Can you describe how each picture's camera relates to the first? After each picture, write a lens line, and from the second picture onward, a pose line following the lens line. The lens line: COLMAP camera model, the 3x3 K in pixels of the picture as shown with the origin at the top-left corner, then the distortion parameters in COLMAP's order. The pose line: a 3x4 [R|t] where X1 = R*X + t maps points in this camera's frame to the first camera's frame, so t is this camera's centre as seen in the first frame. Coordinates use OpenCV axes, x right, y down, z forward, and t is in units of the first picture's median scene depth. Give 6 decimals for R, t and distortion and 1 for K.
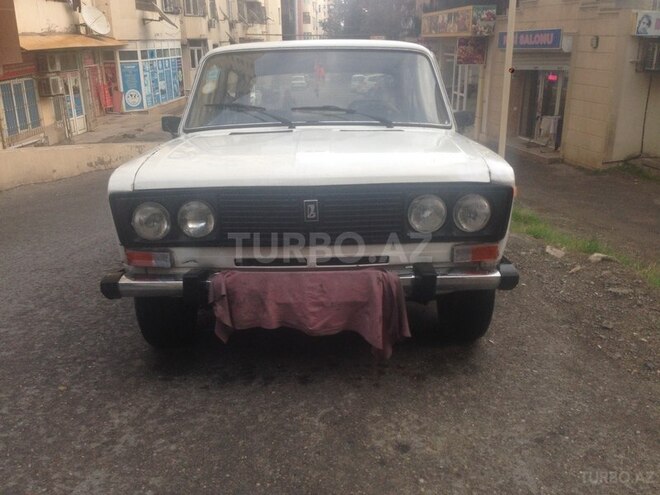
lens RADIAL K [[609.1, 0, 330.0], [0, 609.1, 247.5], [0, 0, 1]] dist [0.131706, -0.229899]
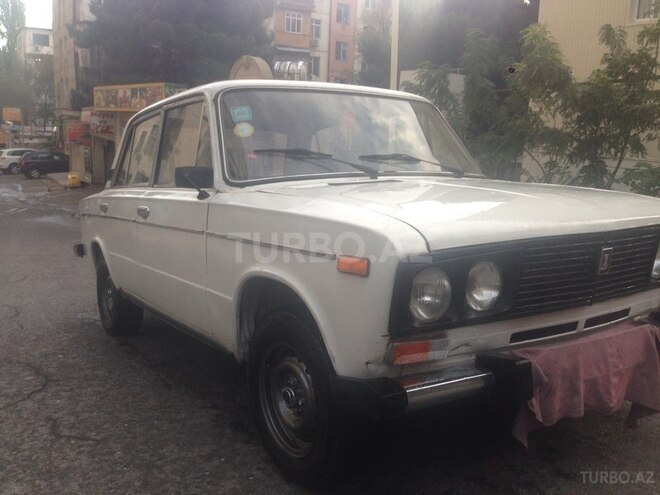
lens RADIAL K [[609.1, 0, 330.0], [0, 609.1, 247.5], [0, 0, 1]] dist [0.131706, -0.229899]
pose [[0.827229, -0.057537, 0.558910, -0.588835], [0.128076, 0.987864, -0.087867, -0.037918], [-0.547072, 0.144270, 0.824560, 0.365222]]
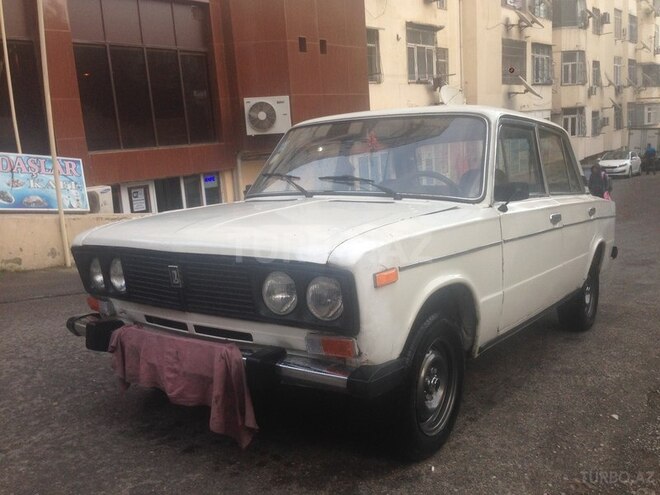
lens RADIAL K [[609.1, 0, 330.0], [0, 609.1, 247.5], [0, 0, 1]] dist [0.131706, -0.229899]
pose [[0.814153, 0.072440, -0.576114, 0.551149], [-0.134169, 0.988806, -0.065272, -0.054602], [0.564937, 0.130438, 0.814759, 0.222698]]
